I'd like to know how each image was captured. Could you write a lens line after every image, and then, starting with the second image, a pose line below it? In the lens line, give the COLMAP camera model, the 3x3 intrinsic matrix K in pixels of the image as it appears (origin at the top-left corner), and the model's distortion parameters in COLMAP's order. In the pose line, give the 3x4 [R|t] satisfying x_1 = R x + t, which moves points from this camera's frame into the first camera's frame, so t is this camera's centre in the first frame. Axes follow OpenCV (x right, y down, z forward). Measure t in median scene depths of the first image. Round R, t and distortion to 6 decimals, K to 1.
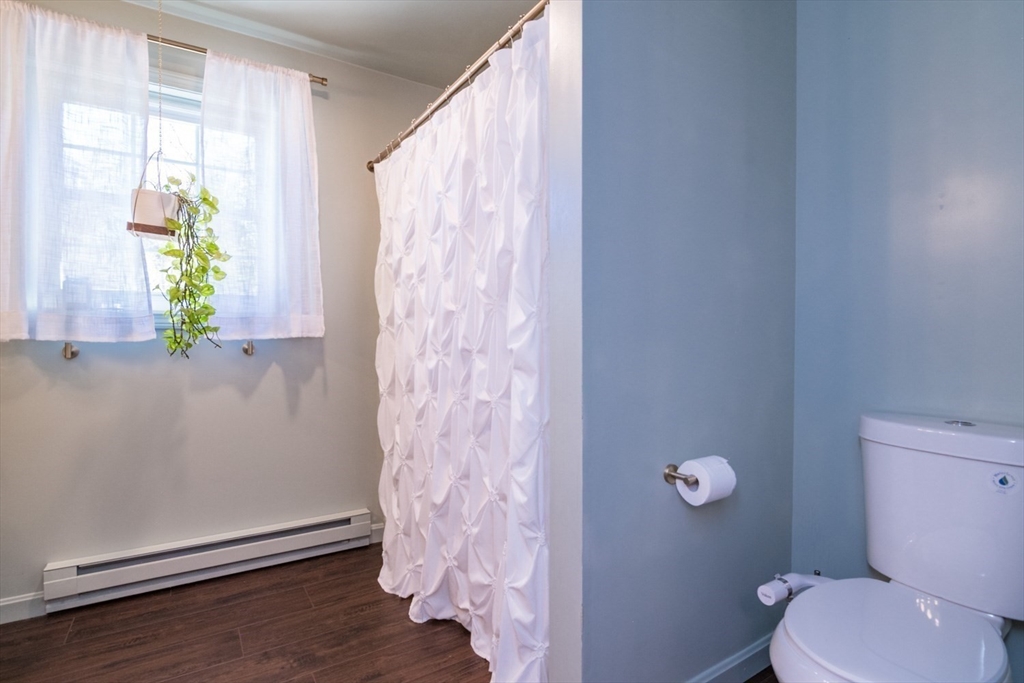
lens RADIAL K [[505.5, 0, 504.3], [0, 505.5, 347.3], [0, 0, 1]] dist [-0.009845, -0.000679]
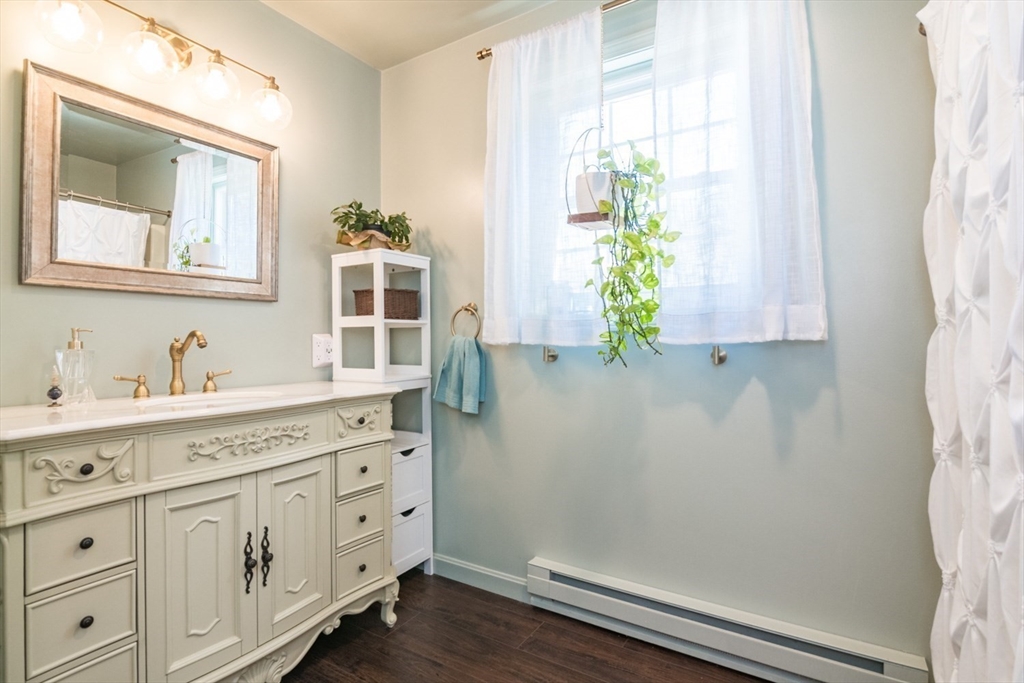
lens RADIAL K [[510.3, 0, 515.7], [0, 510.3, 334.1], [0, 0, 1]] dist [-0.012083, -0.000391]
pose [[0.427833, -0.013758, -0.903753, 0.036879], [-0.013995, 0.999663, -0.021843, -0.009693], [0.903749, 0.021993, 0.427496, 0.449730]]
